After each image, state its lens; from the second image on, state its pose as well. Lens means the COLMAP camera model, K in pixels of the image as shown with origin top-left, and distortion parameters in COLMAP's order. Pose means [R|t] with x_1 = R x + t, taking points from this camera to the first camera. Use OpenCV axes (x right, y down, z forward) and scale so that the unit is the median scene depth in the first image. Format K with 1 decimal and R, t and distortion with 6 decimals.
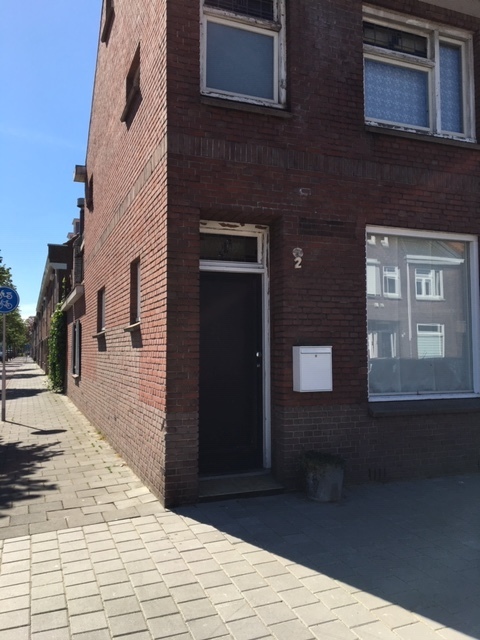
lens RADIAL K [[534.2, 0, 240.0], [0, 534.2, 320.0], [0, 0, 1]] dist [0.093169, -0.148259]
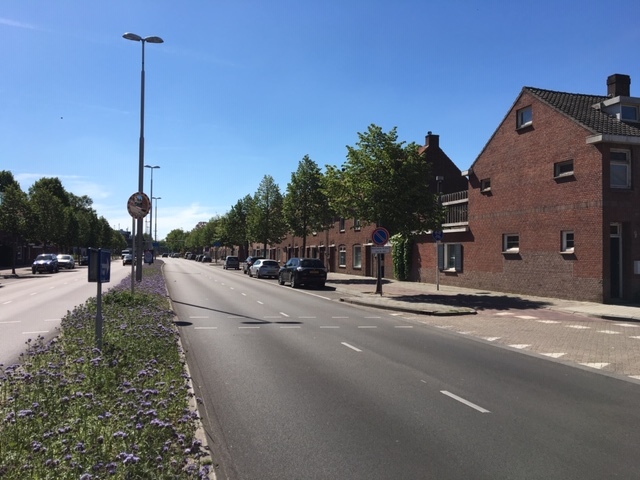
lens RADIAL K [[534.2, 0, 320.0], [0, 534.2, 240.0], [0, 0, 1]] dist [0.093169, -0.148259]
pose [[0.996563, 0.012357, -0.081914, -1.503980], [-0.009878, 0.999483, 0.030594, -0.157012], [0.082250, -0.029680, 0.996170, -2.414061]]
